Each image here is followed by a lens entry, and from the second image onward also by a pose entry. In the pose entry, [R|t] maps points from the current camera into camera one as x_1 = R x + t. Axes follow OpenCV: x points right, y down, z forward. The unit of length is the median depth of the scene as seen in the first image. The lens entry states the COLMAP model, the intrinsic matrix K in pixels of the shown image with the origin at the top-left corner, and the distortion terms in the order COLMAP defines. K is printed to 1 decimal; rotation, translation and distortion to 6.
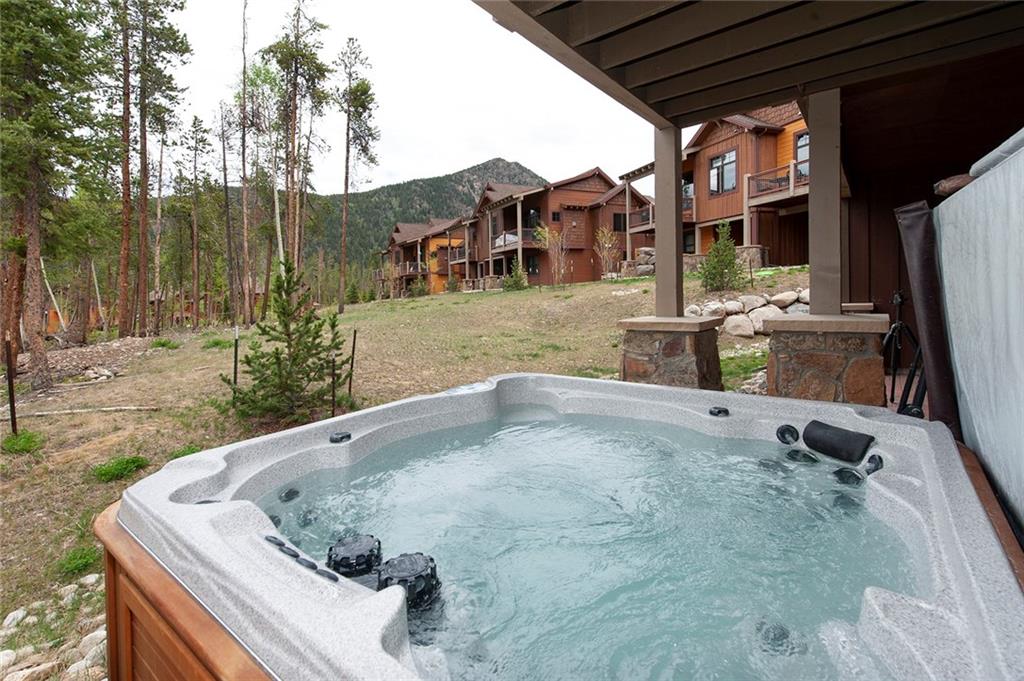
lens RADIAL K [[461.1, 0, 513.7], [0, 461.1, 280.7], [0, 0, 1]] dist [-0.000648, -0.000419]
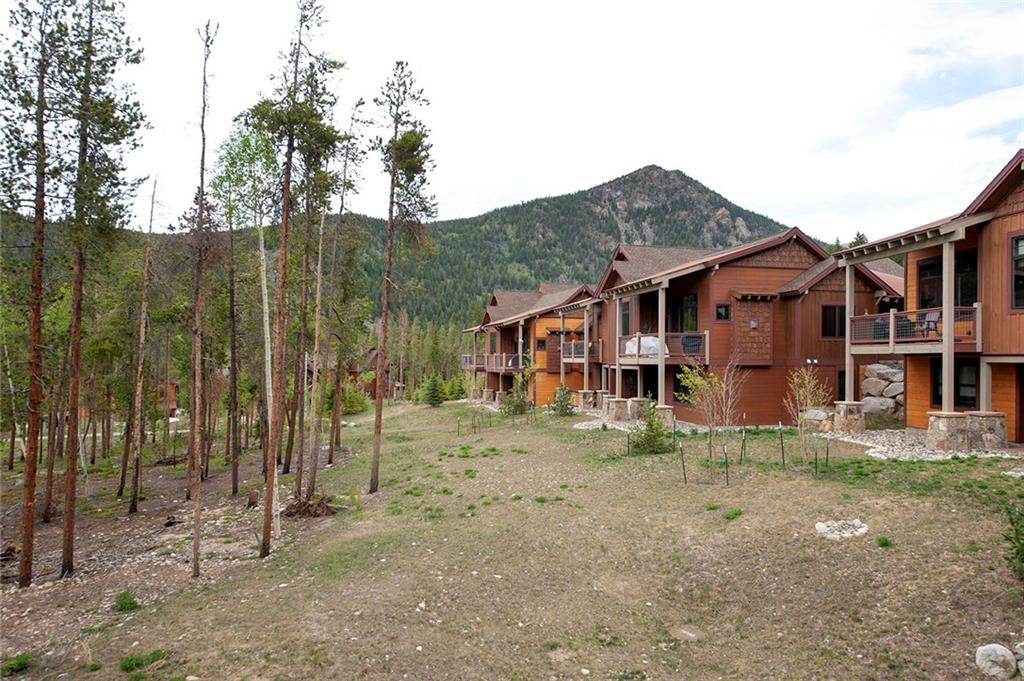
lens RADIAL K [[629.9, 0, 535.4], [0, 629.9, 340.8], [0, 0, 1]] dist [0.001376, -0.023002]
pose [[0.977022, 0.013799, -0.212692, 0.023932], [-0.011180, 0.999846, 0.013512, -0.098110], [0.212846, -0.010823, 0.977026, 0.108773]]
